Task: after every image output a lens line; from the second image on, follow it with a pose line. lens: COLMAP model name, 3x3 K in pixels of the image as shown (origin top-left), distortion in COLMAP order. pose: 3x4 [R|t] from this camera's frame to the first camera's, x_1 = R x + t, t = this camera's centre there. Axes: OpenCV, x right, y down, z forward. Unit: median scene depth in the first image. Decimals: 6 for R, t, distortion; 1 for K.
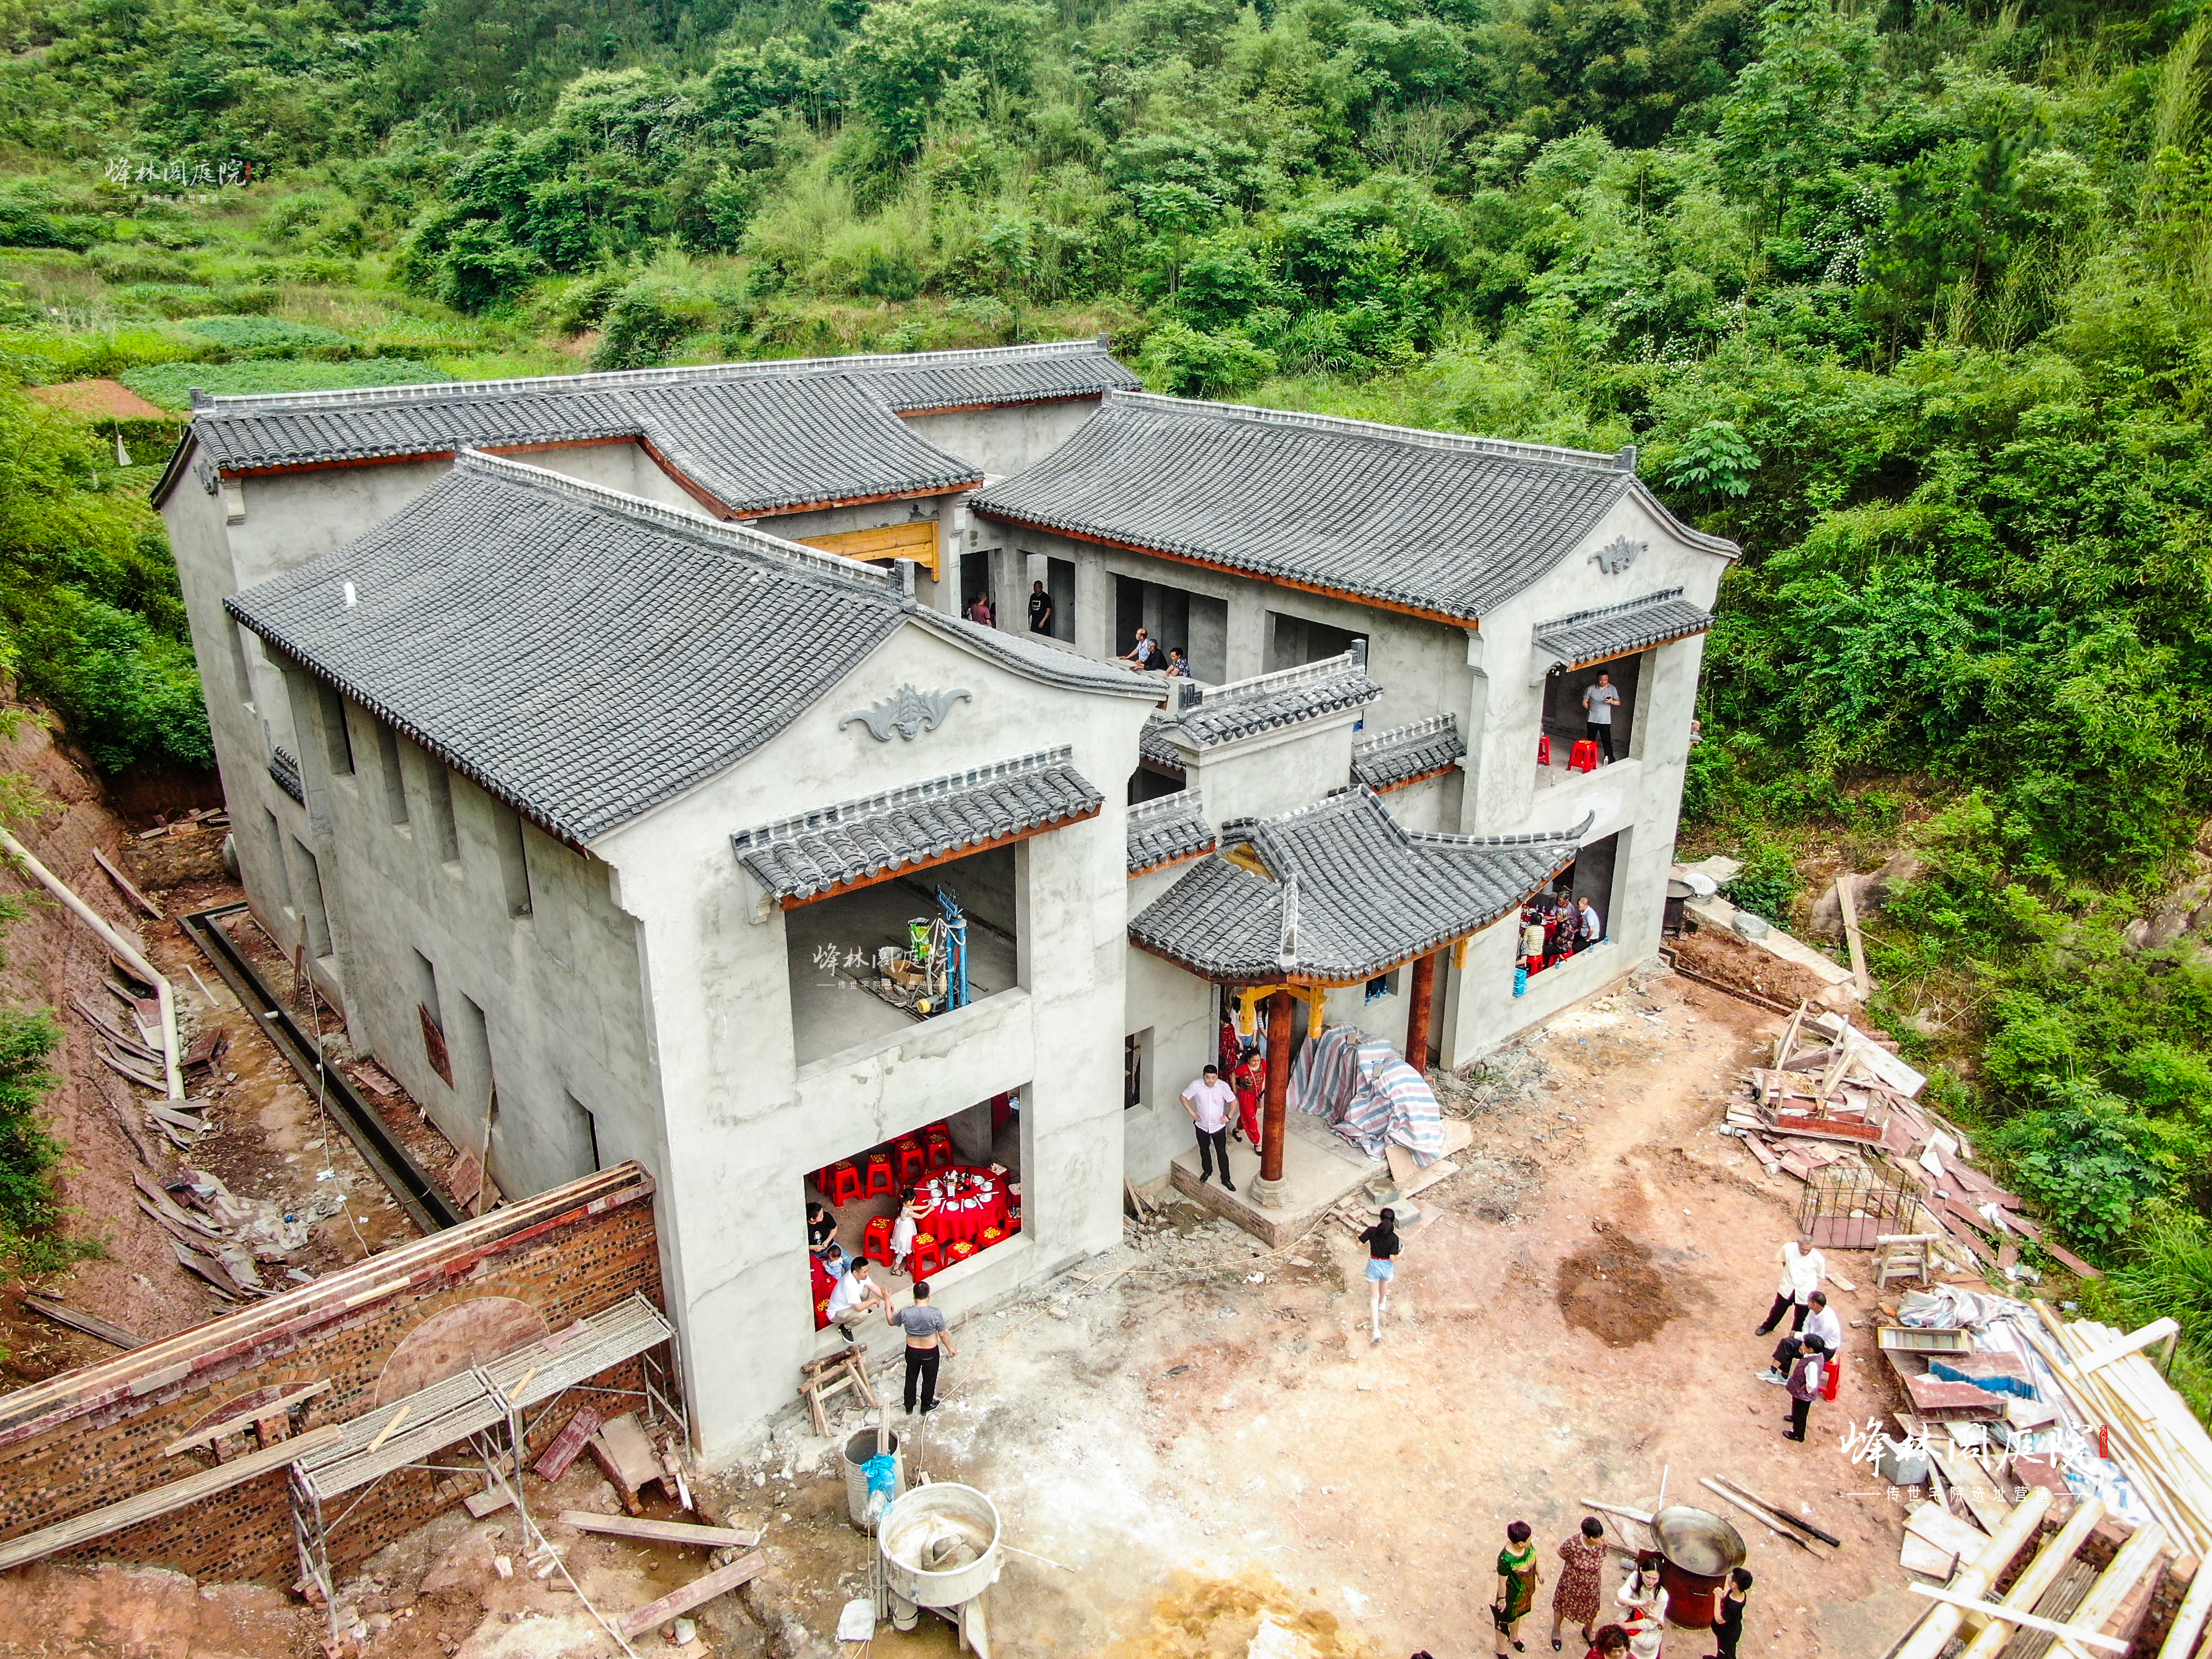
lens RADIAL K [[1597.6, 0, 1109.0], [0, 1597.6, 824.1], [0, 0, 1]] dist [-0.014266, 0.005412]
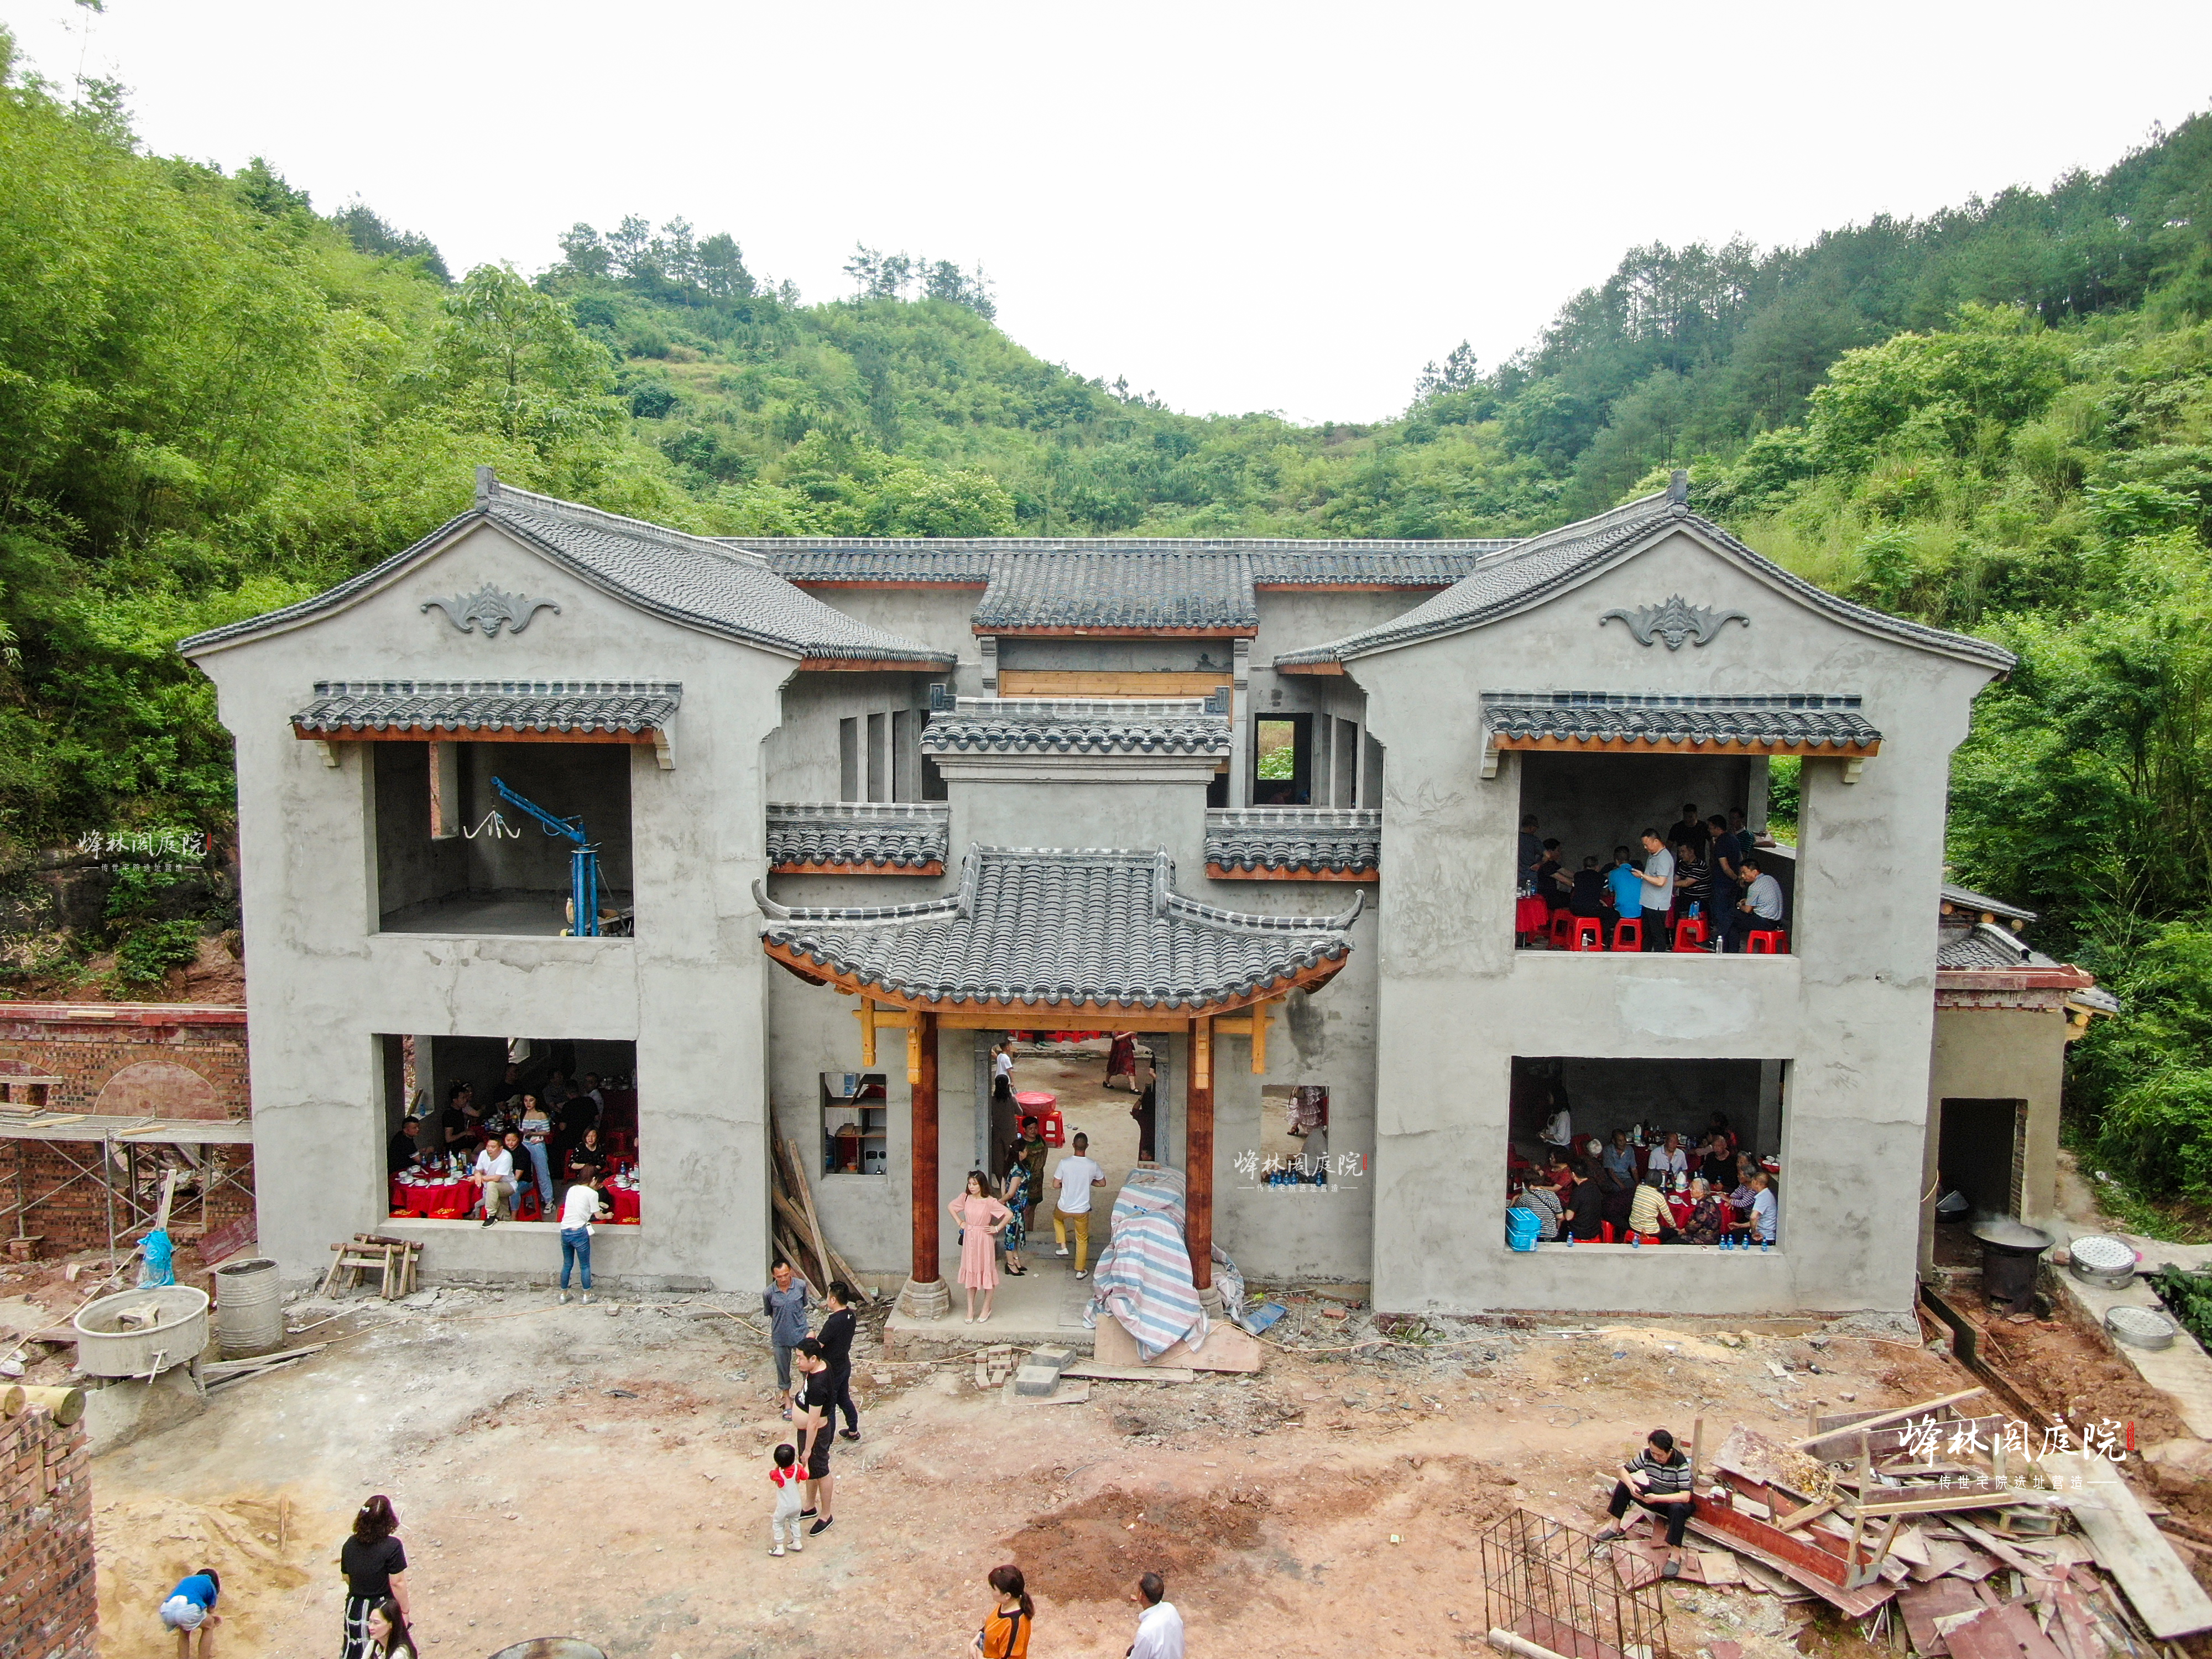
lens RADIAL K [[1597.6, 0, 1109.0], [0, 1597.6, 824.1], [0, 0, 1]] dist [-0.014266, 0.005412]
pose [[0.720980, 0.066336, -0.689773, 0.604803], [-0.252206, 0.952258, -0.172037, 0.097066], [0.645430, 0.298000, 0.703289, 0.349876]]
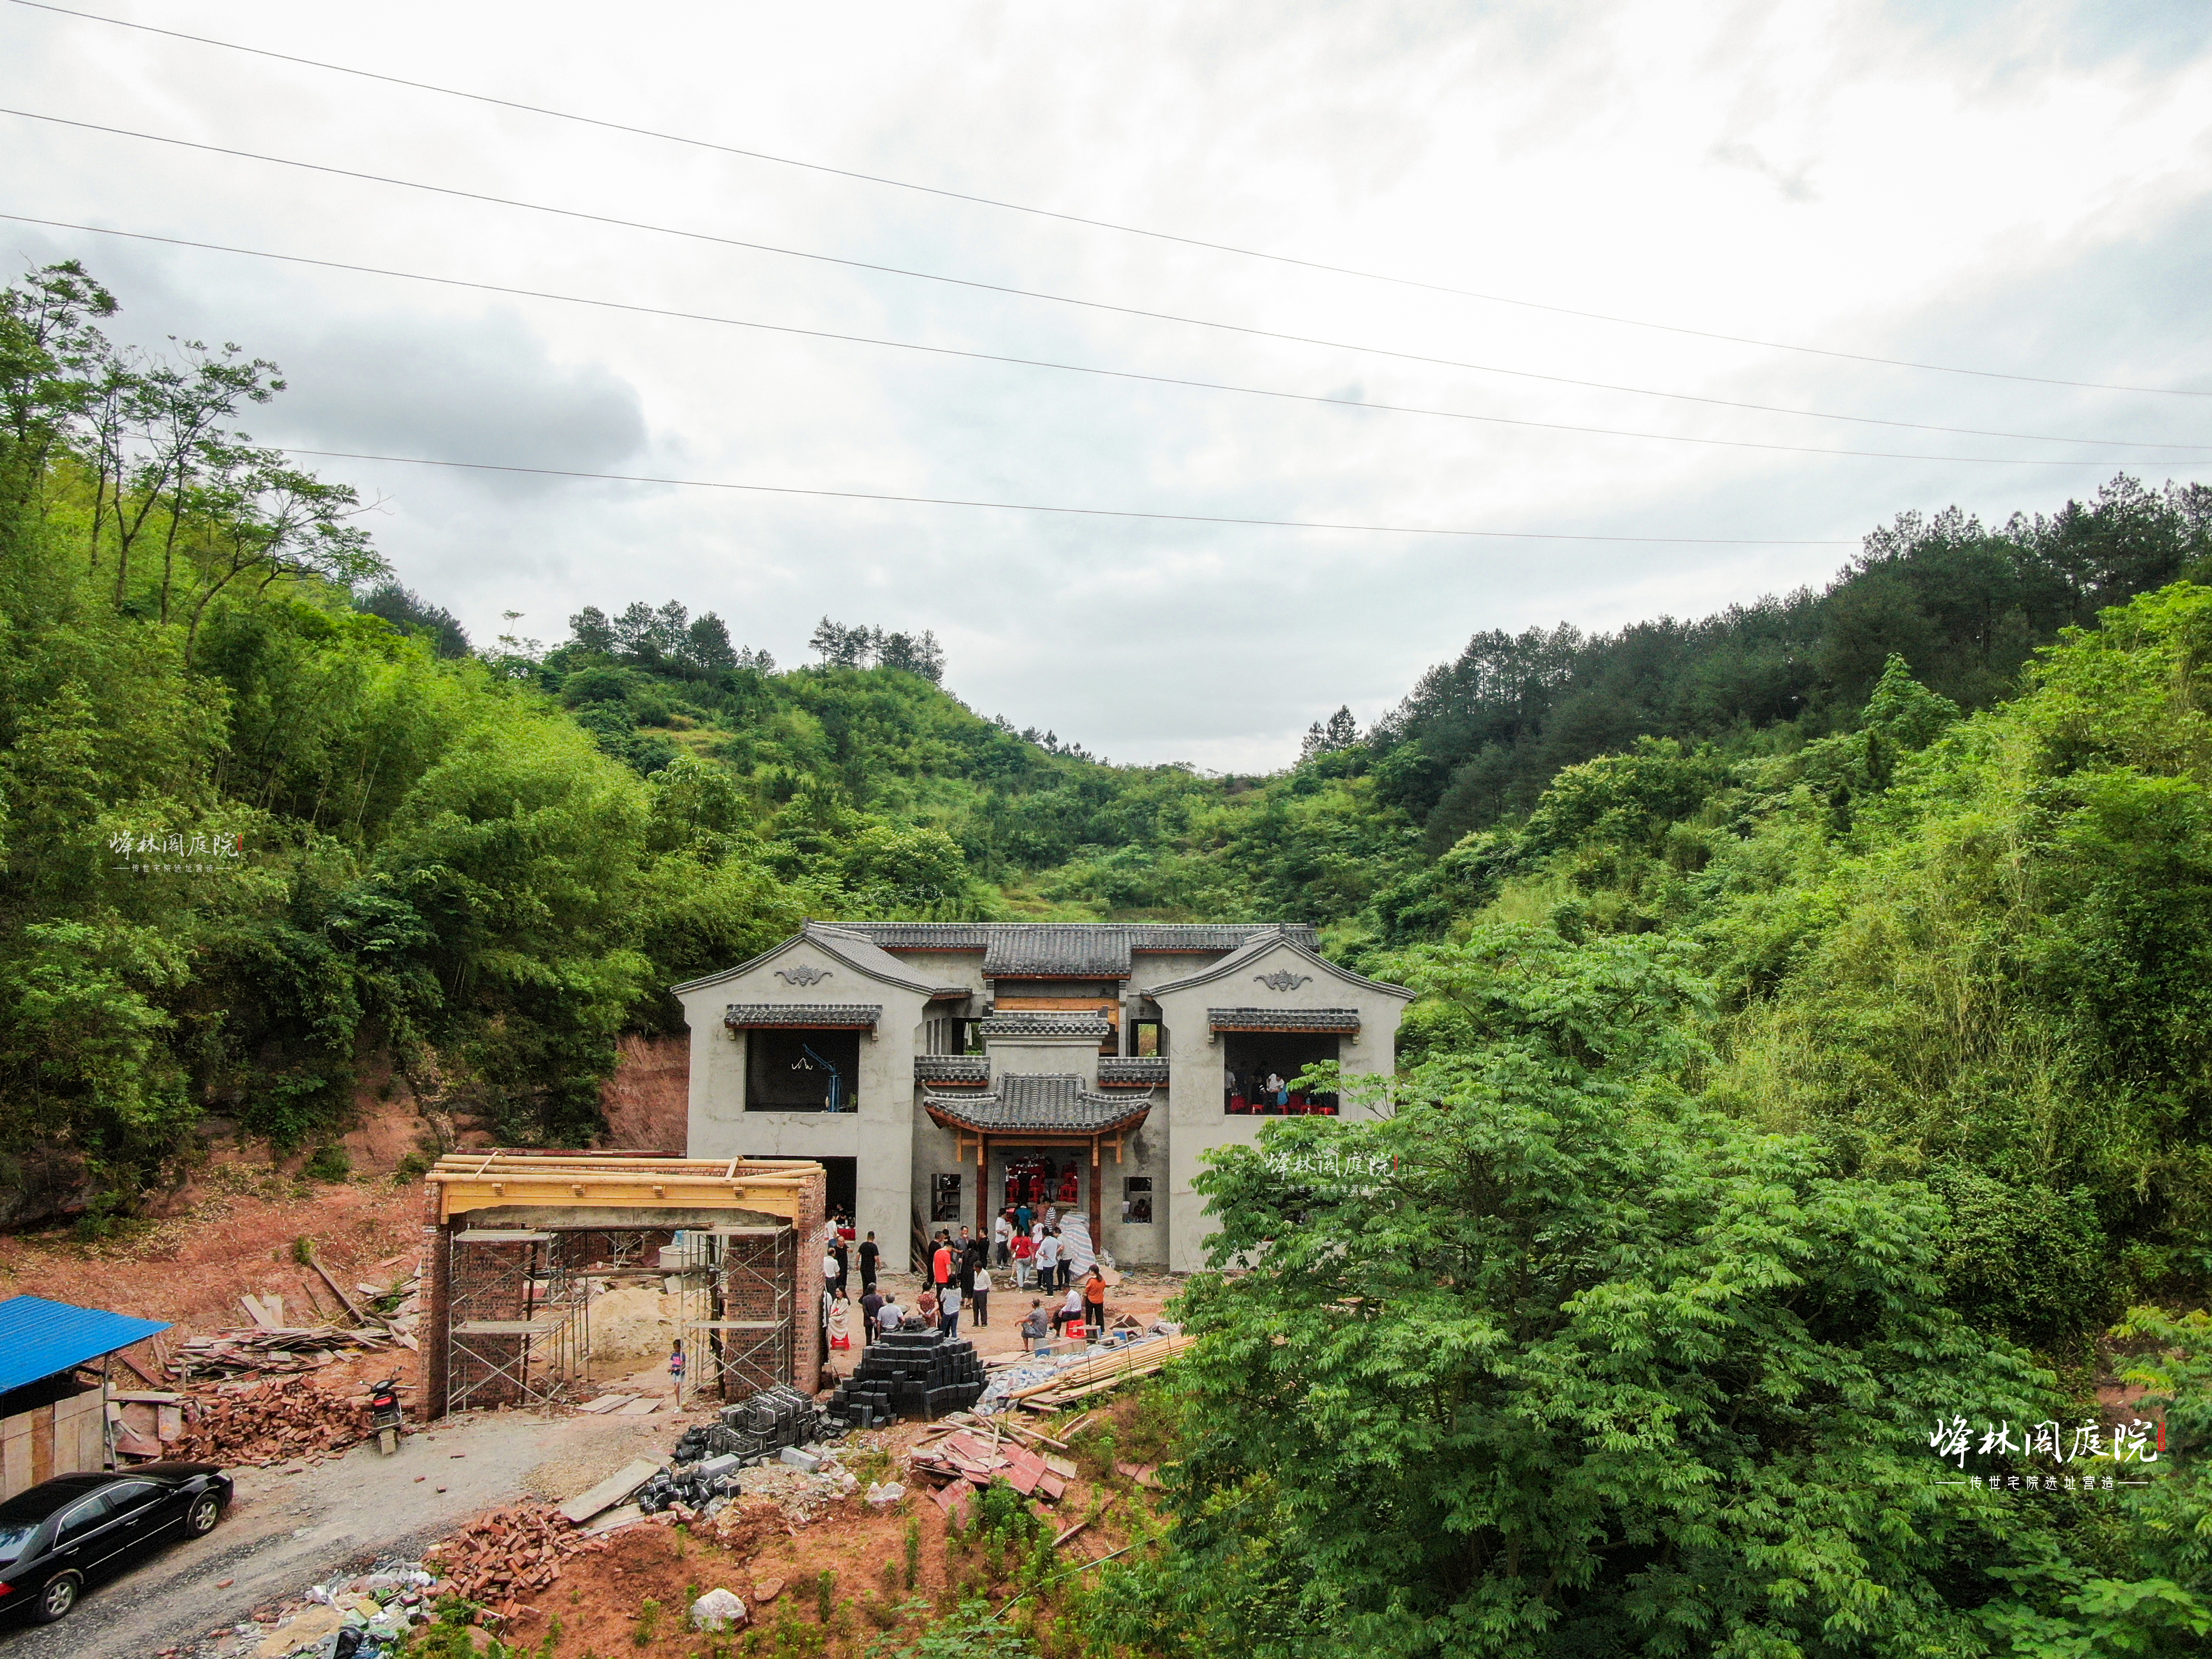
lens RADIAL K [[1597.6, 0, 1109.0], [0, 1597.6, 824.1], [0, 0, 1]] dist [-0.014266, 0.005412]
pose [[0.751926, -0.067899, -0.655742, 1.294770], [-0.238415, 0.899349, -0.366509, 0.358128], [0.614627, 0.431926, 0.660056, -0.355946]]
